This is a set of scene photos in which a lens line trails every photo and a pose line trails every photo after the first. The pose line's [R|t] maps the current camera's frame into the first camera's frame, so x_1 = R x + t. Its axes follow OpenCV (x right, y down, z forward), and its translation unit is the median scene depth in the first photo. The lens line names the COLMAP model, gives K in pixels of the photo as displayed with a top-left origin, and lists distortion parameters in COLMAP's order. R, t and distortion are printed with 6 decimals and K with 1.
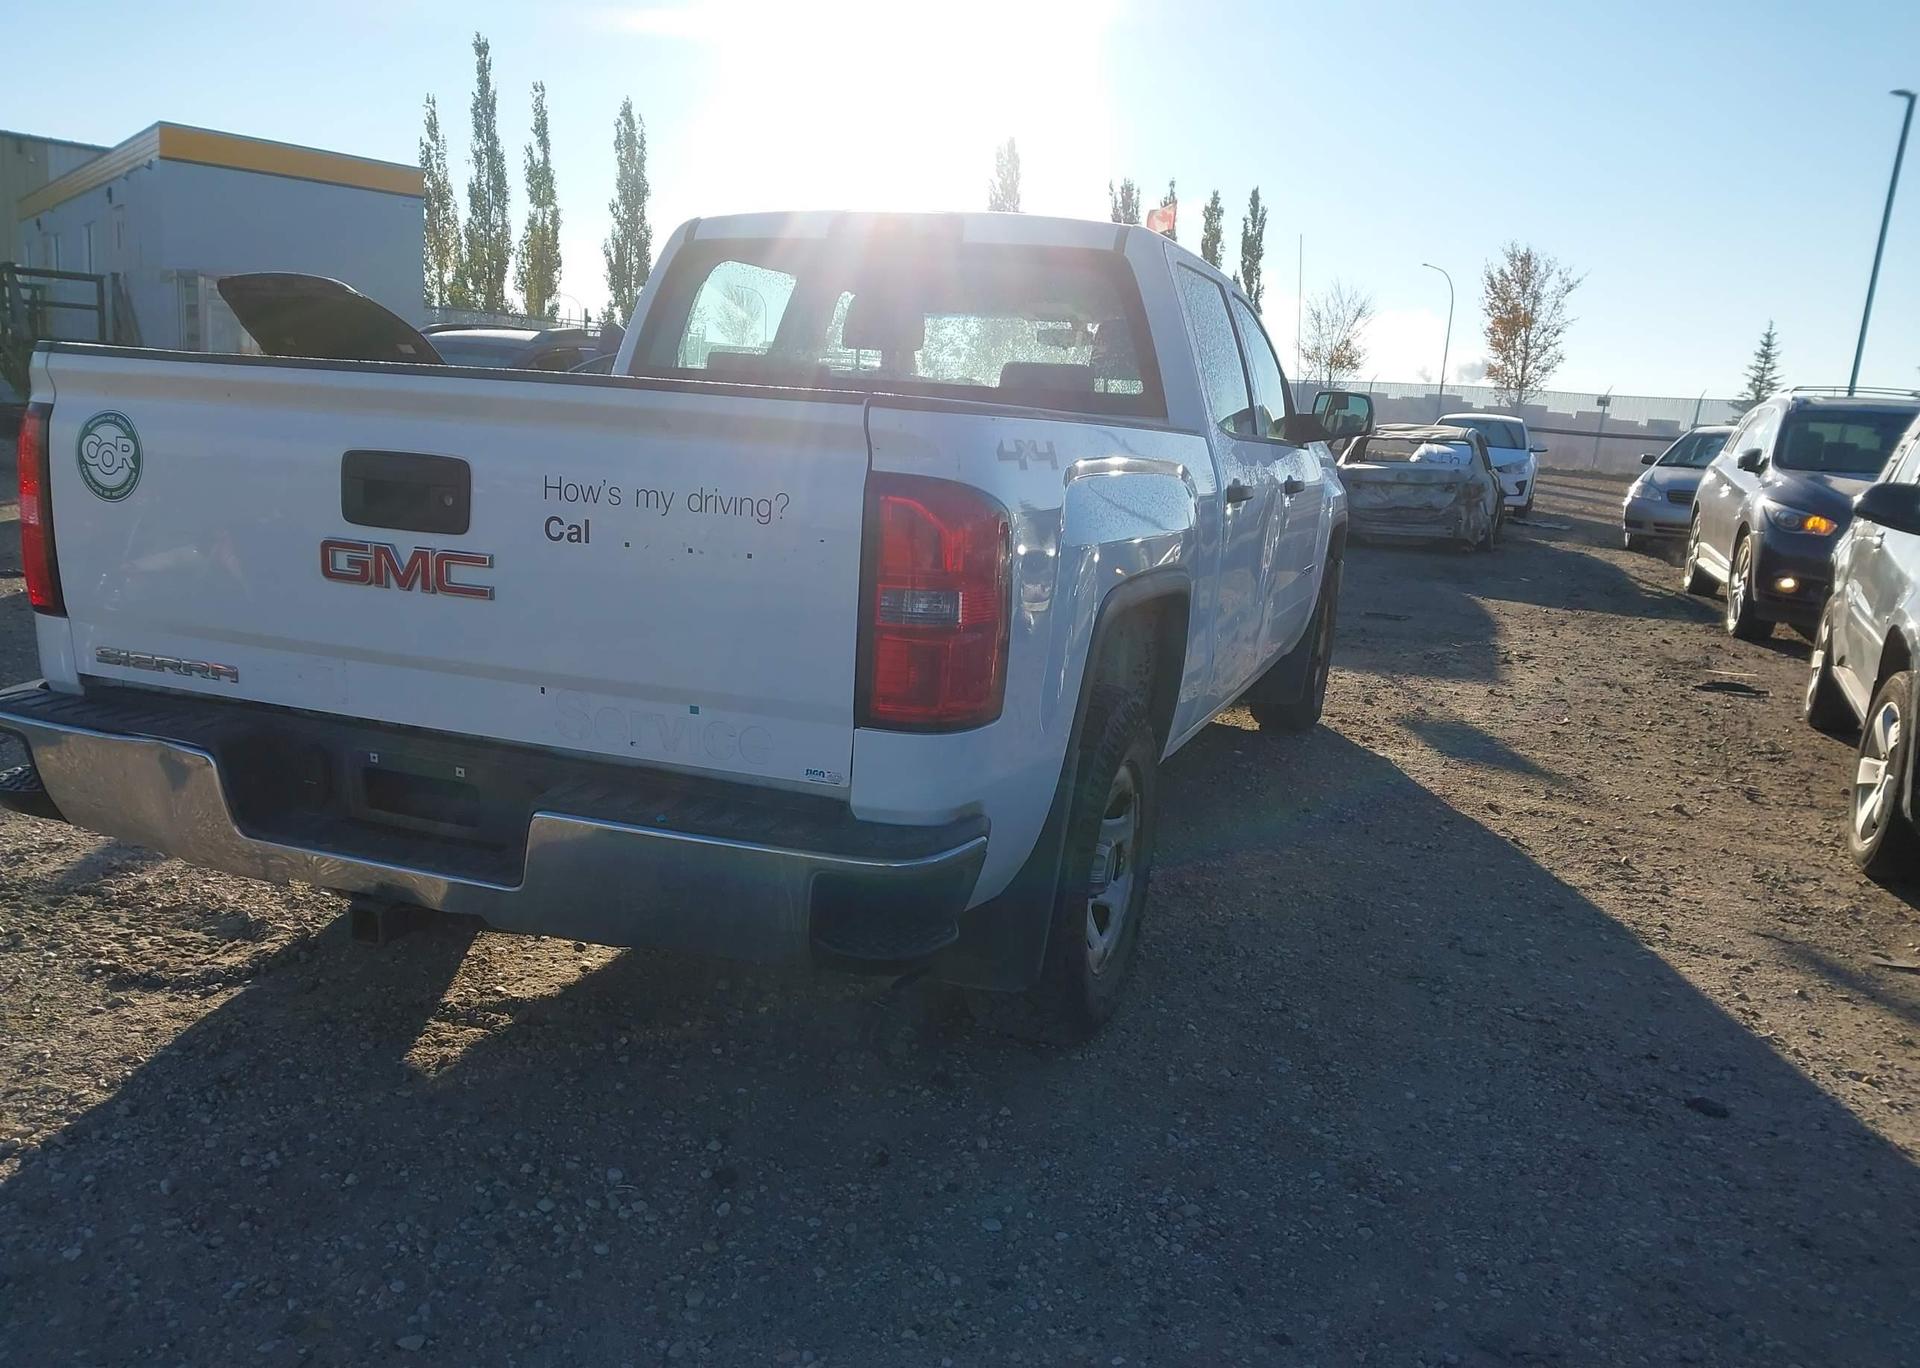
lens RADIAL K [[1545.9, 0, 954.2], [0, 1545.9, 668.7], [0, 0, 1]] dist [0.005911, 0.032393]
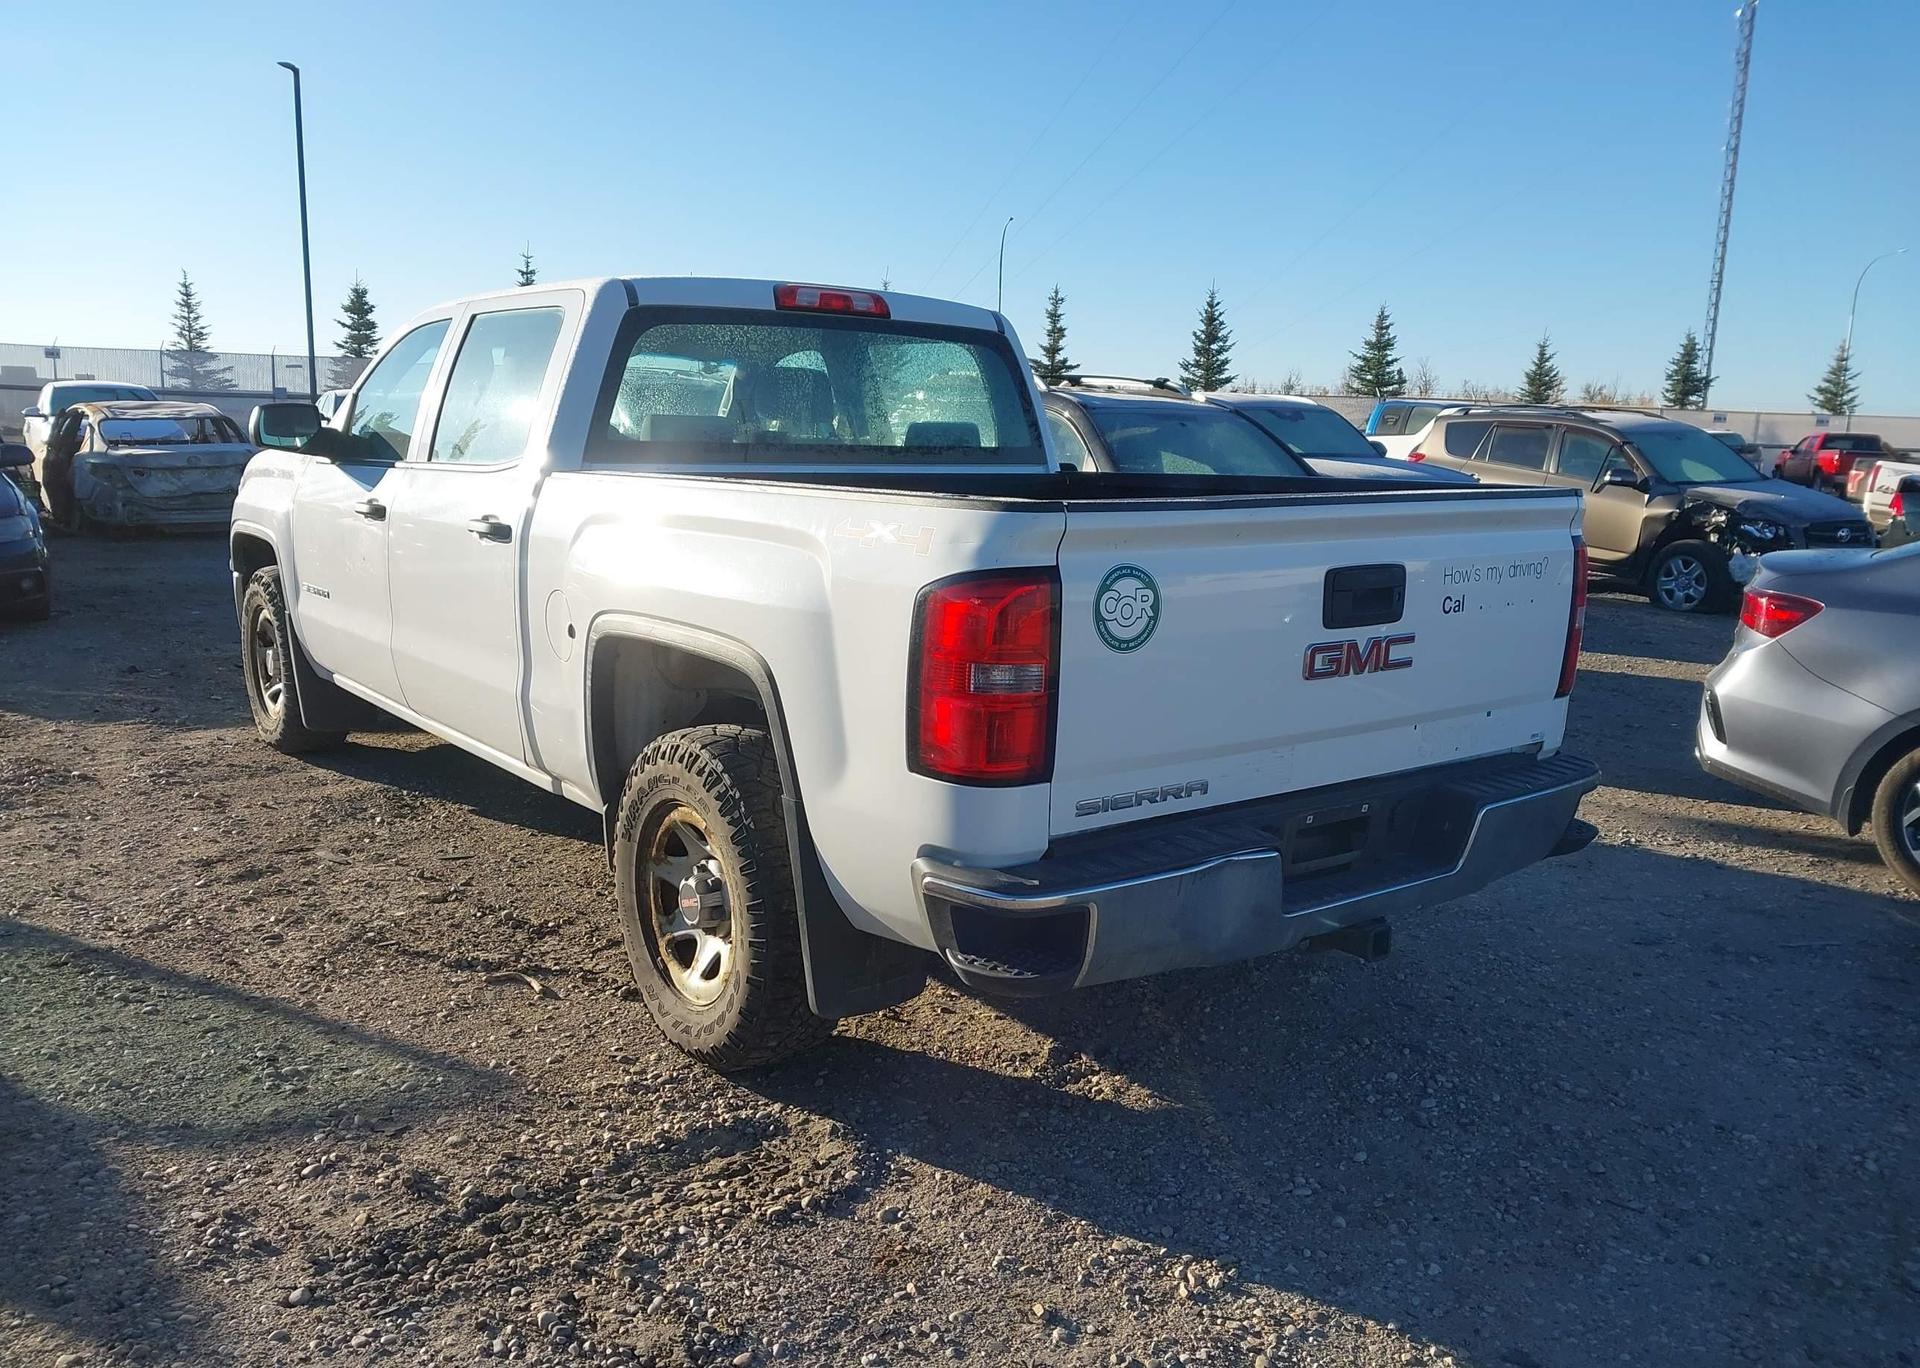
lens RADIAL K [[1577.7, 0, 924.0], [0, 1577.7, 688.4], [0, 0, 1]] dist [0.027388, 0.008115]
pose [[0.511635, -0.196379, 0.836460, -1.009322], [0.152998, 0.978794, 0.136212, -0.167950], [-0.845471, 0.058286, 0.530831, 0.391533]]
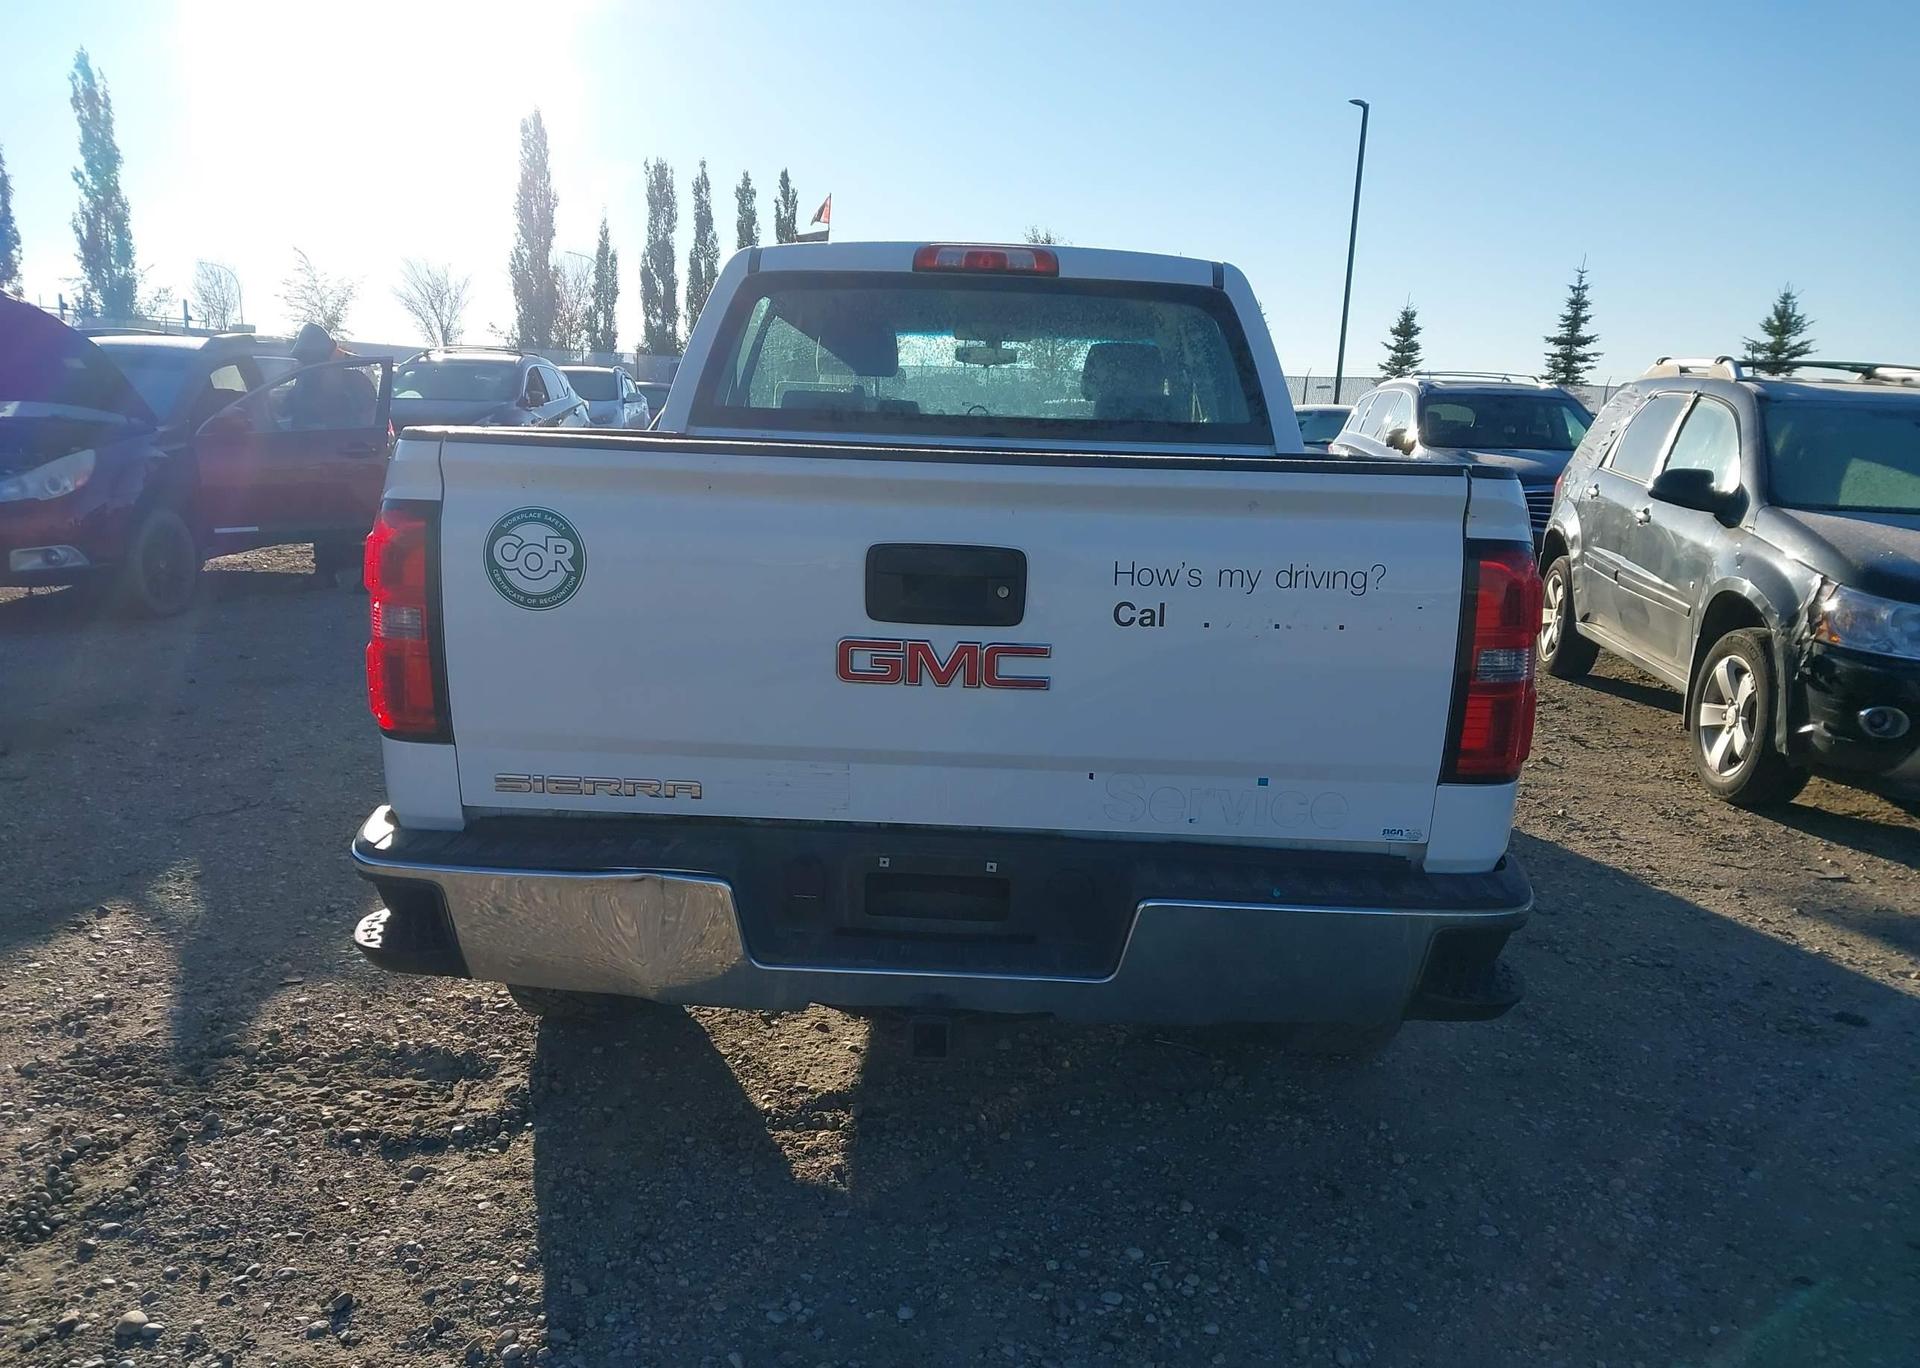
lens RADIAL K [[1547.2, 0, 960.0], [0, 1547.2, 684.0], [0, 0, 1]] dist [0.038557, -0.004789]
pose [[0.948142, -0.083645, 0.306644, -0.399935], [0.076859, 0.996457, 0.034161, -0.052680], [-0.308414, -0.008821, 0.951211, 0.060401]]
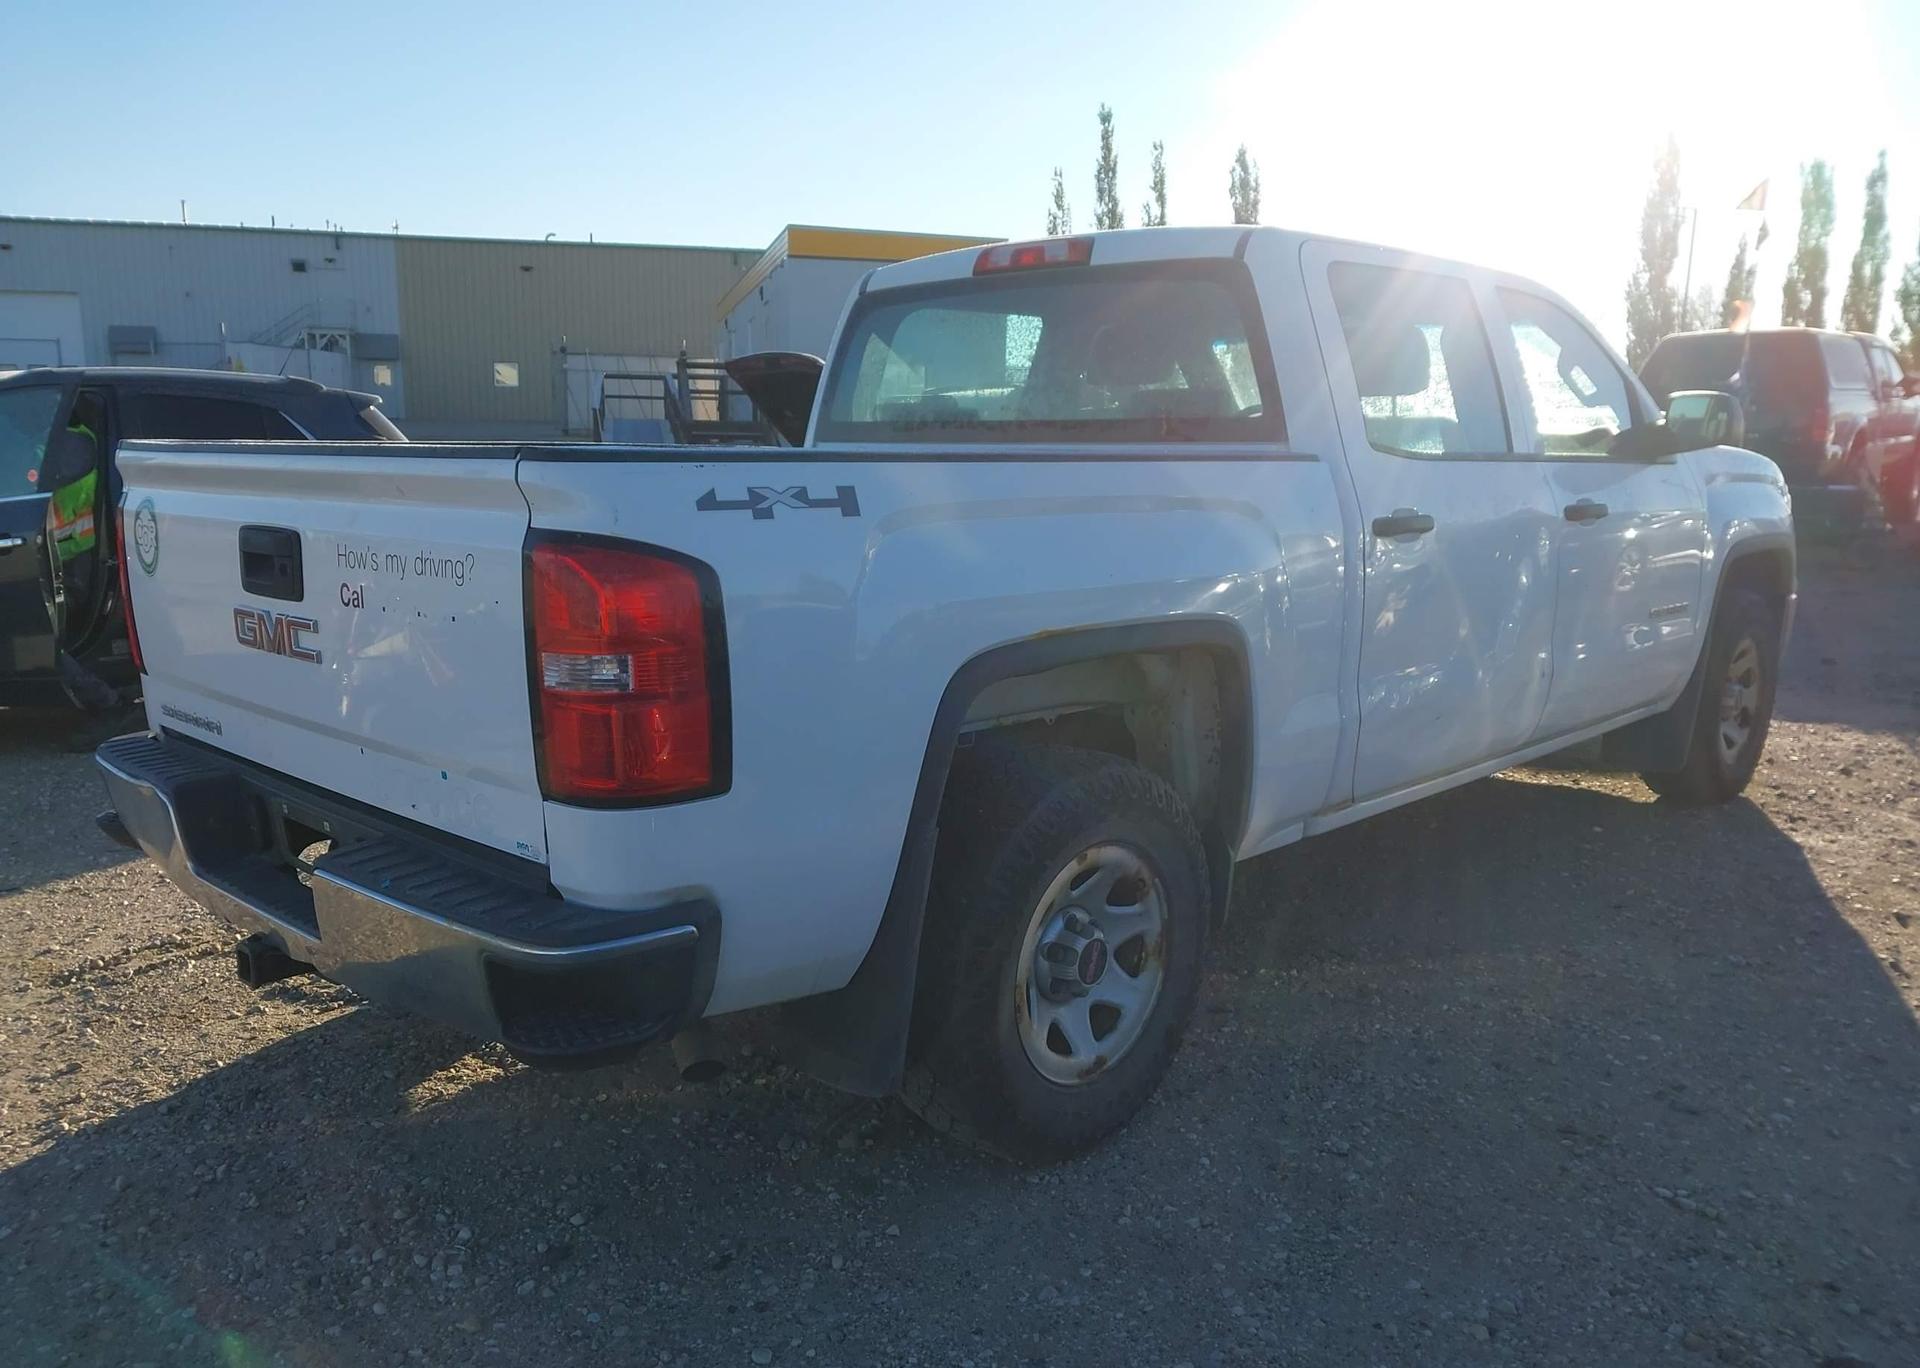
lens RADIAL K [[1540.7, 0, 955.1], [0, 1540.7, 669.4], [0, 0, 1]] dist [0.002371, 0.004506]
pose [[0.910173, 0.003306, -0.414215, 0.322780], [-0.013505, 0.999673, -0.021697, -0.014559], [0.414008, 0.025342, 0.909920, 0.143659]]
